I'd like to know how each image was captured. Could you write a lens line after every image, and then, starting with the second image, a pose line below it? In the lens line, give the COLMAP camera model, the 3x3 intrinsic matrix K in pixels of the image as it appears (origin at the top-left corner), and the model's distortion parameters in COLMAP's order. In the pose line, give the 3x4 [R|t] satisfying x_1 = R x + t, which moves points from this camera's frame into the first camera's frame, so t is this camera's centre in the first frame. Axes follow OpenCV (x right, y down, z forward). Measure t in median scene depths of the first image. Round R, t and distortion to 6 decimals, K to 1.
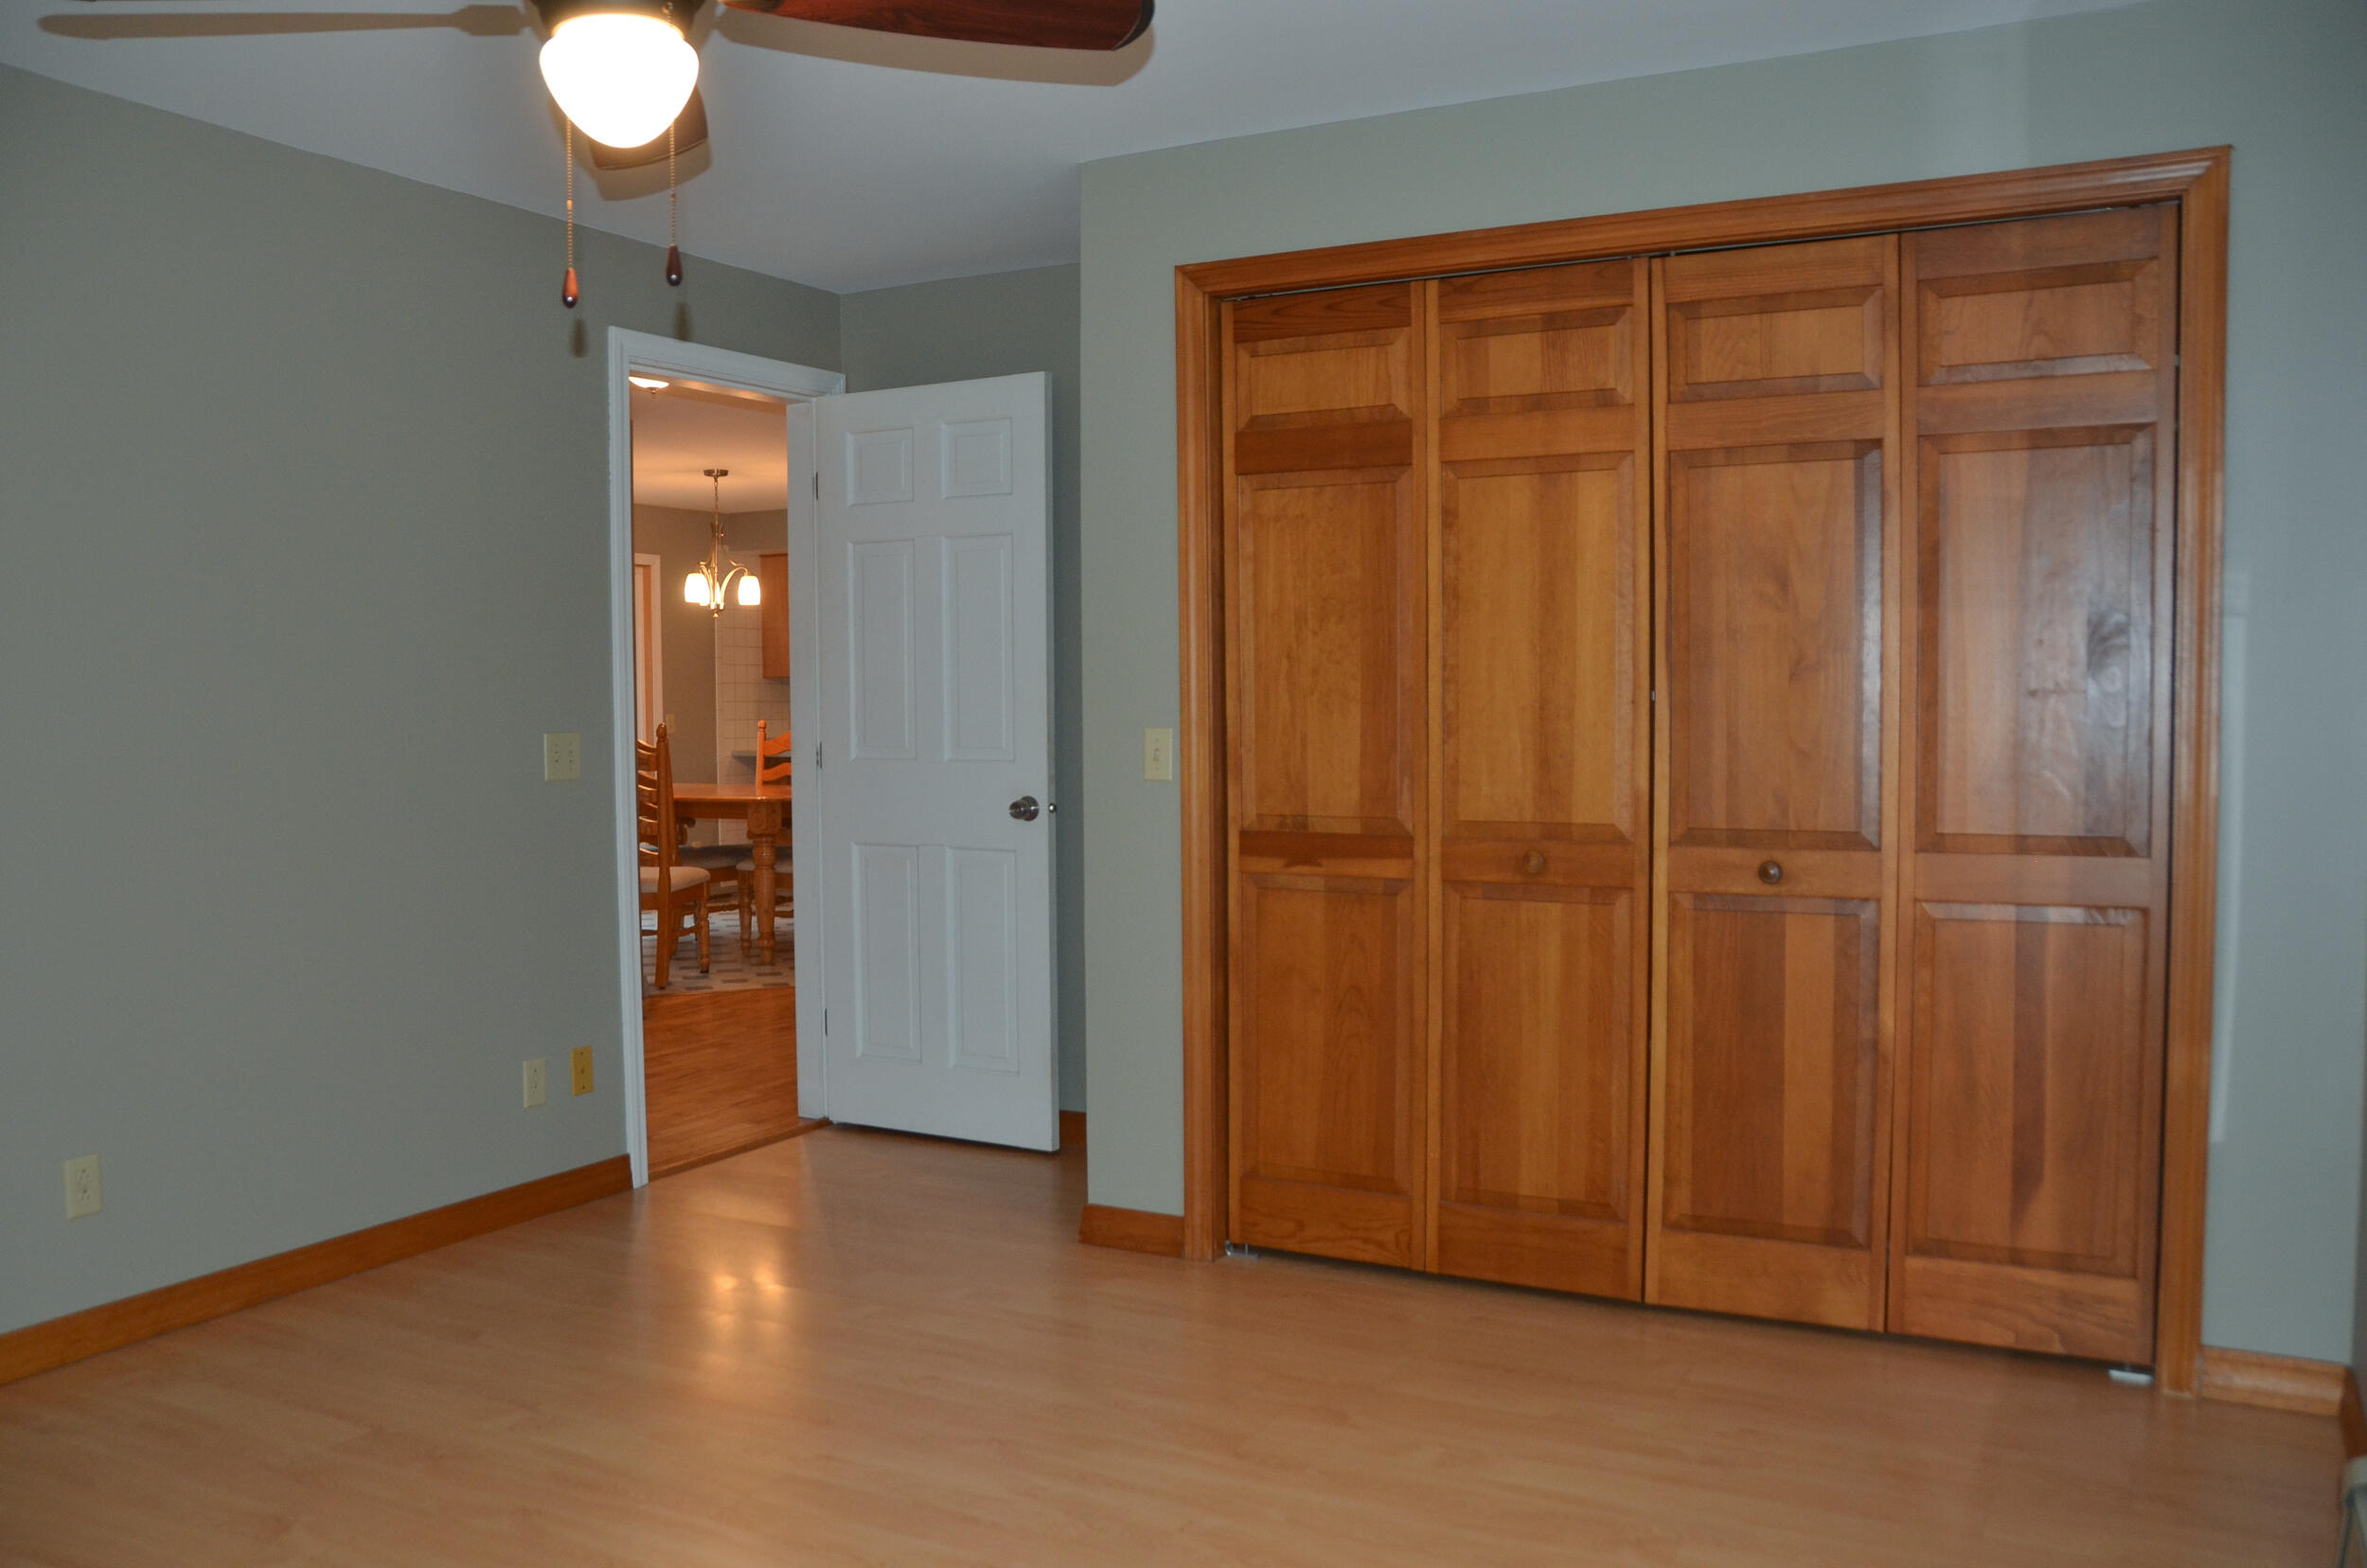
lens RADIAL K [[1872.4, 0, 1167.2], [0, 1872.4, 803.3], [0, 0, 1]] dist [-0.156954, 0.124033]
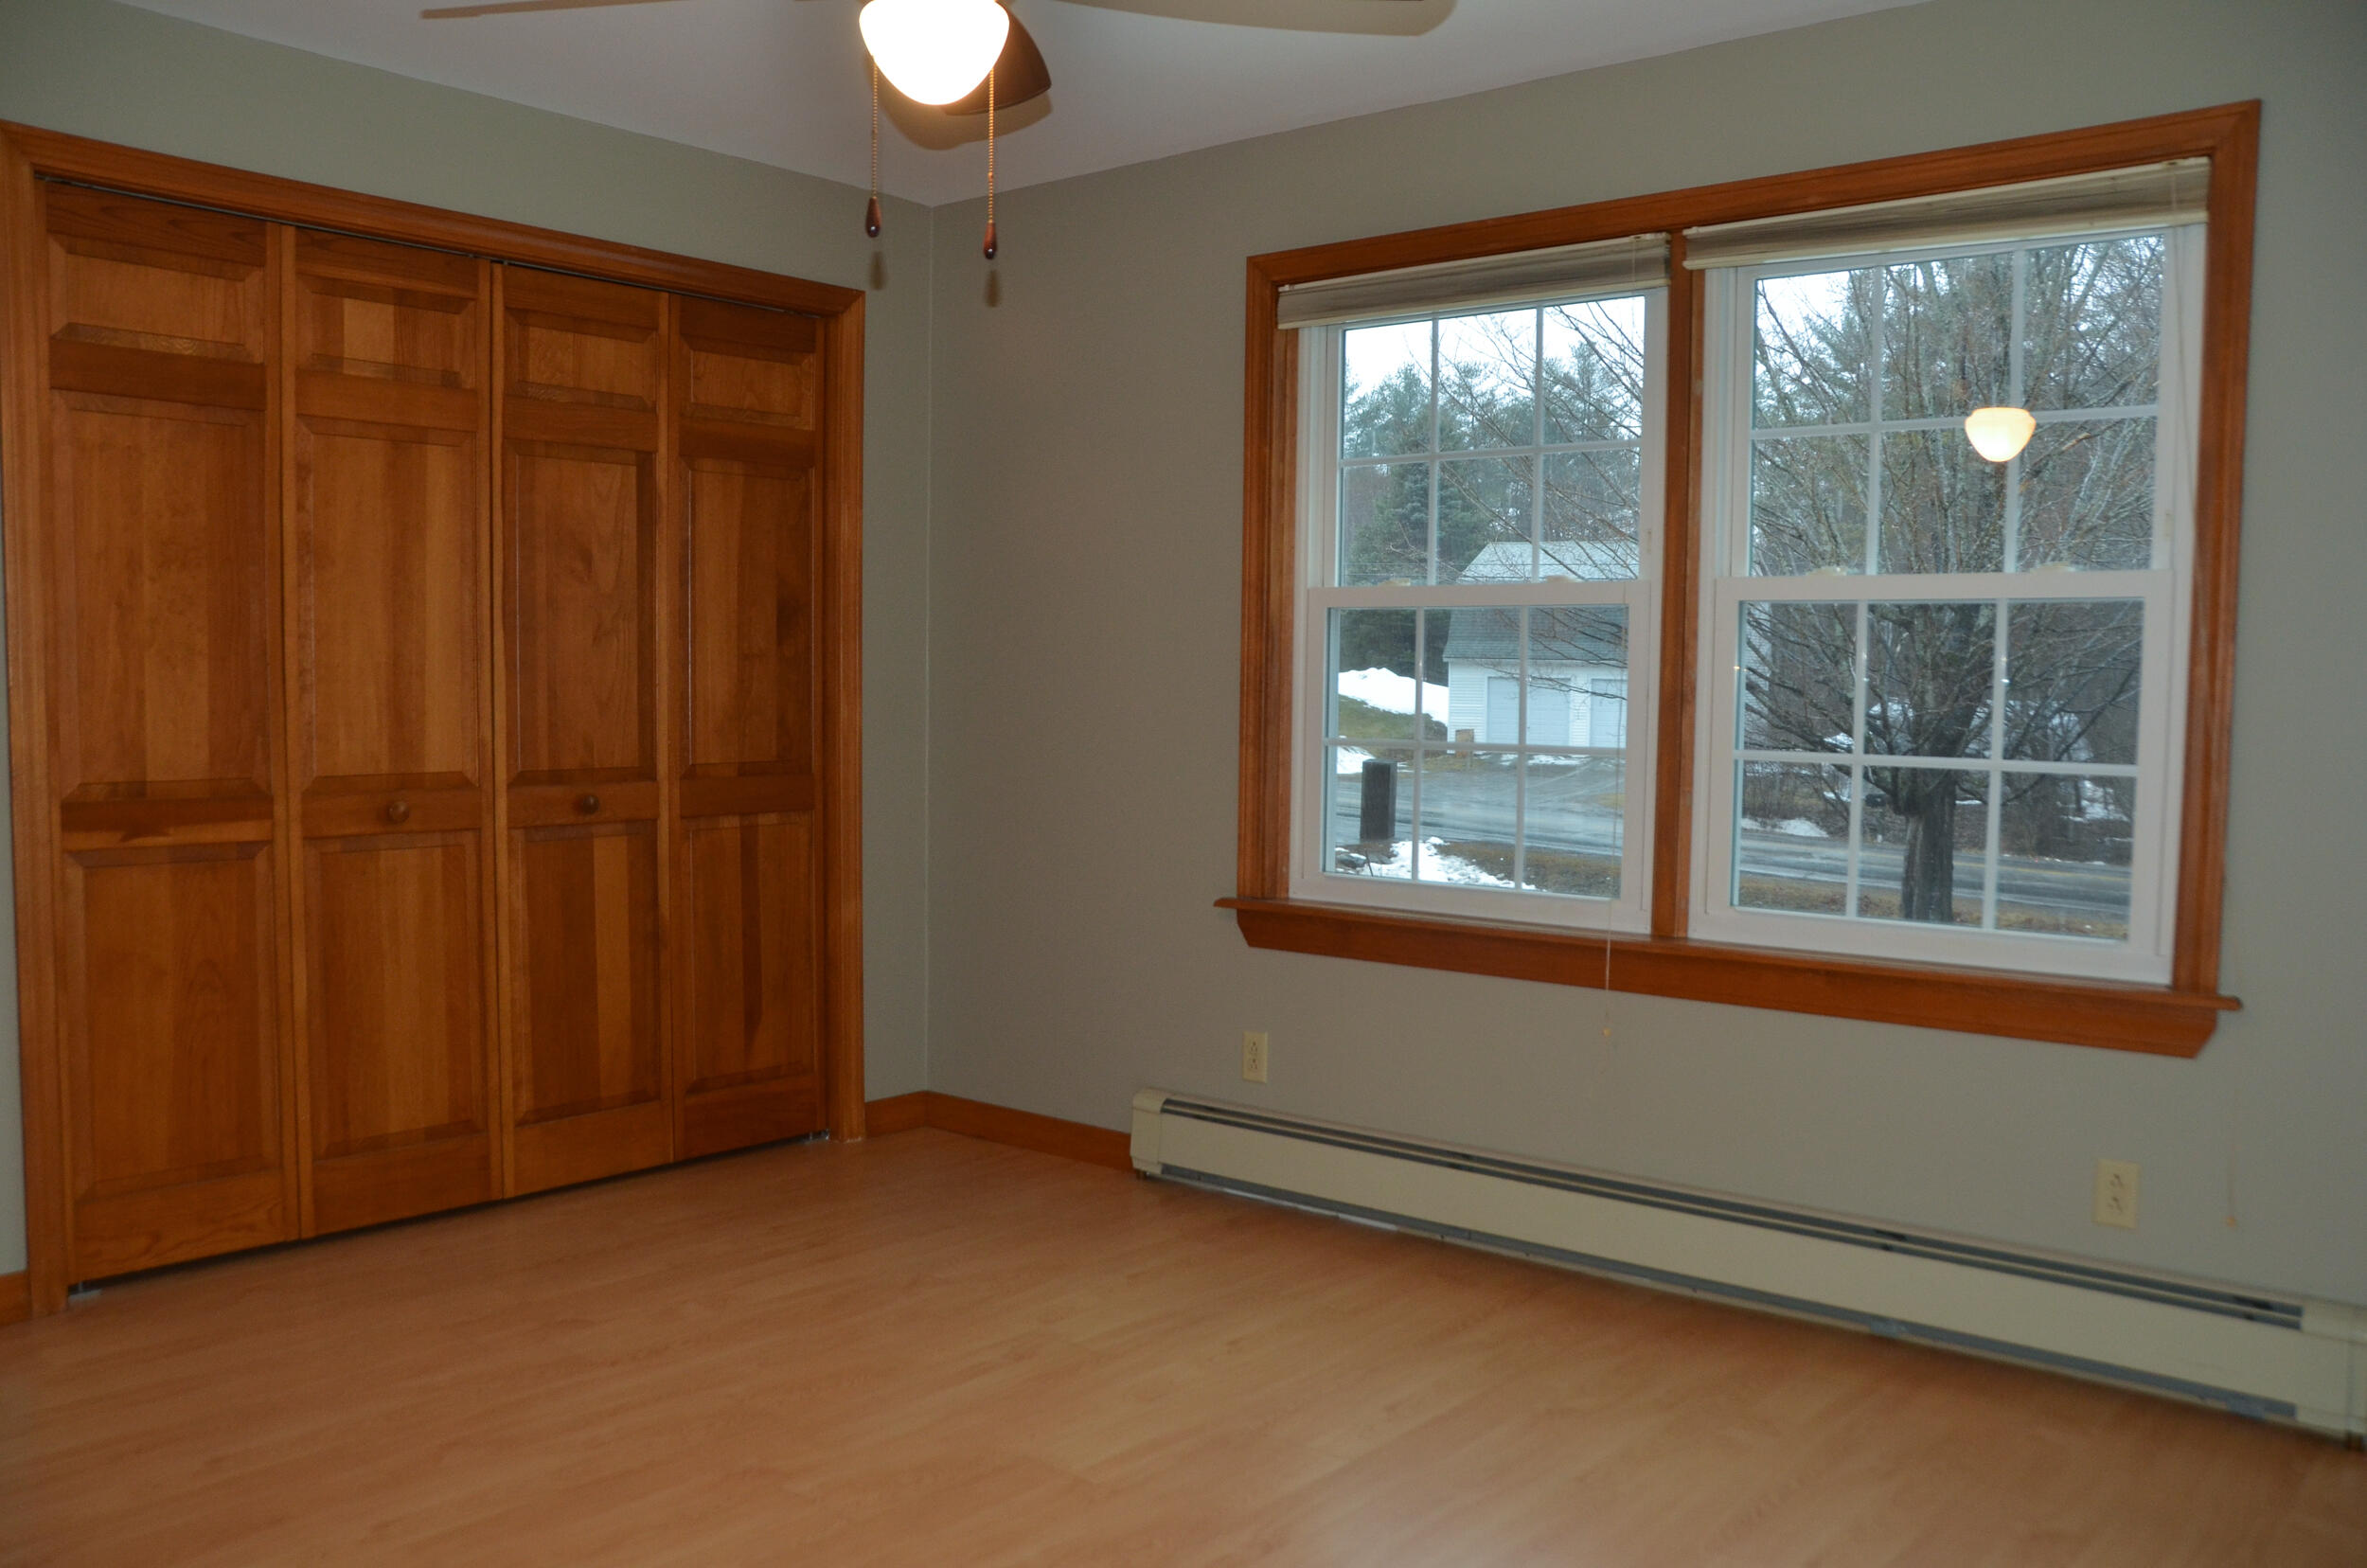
lens RADIAL K [[1872.4, 0, 1167.2], [0, 1872.4, 803.3], [0, 0, 1]] dist [-0.156954, 0.124033]
pose [[0.222760, -0.056371, 0.973242, -0.705387], [0.039536, 0.998028, 0.048757, -0.006227], [-0.974071, 0.027618, 0.224549, 0.344335]]
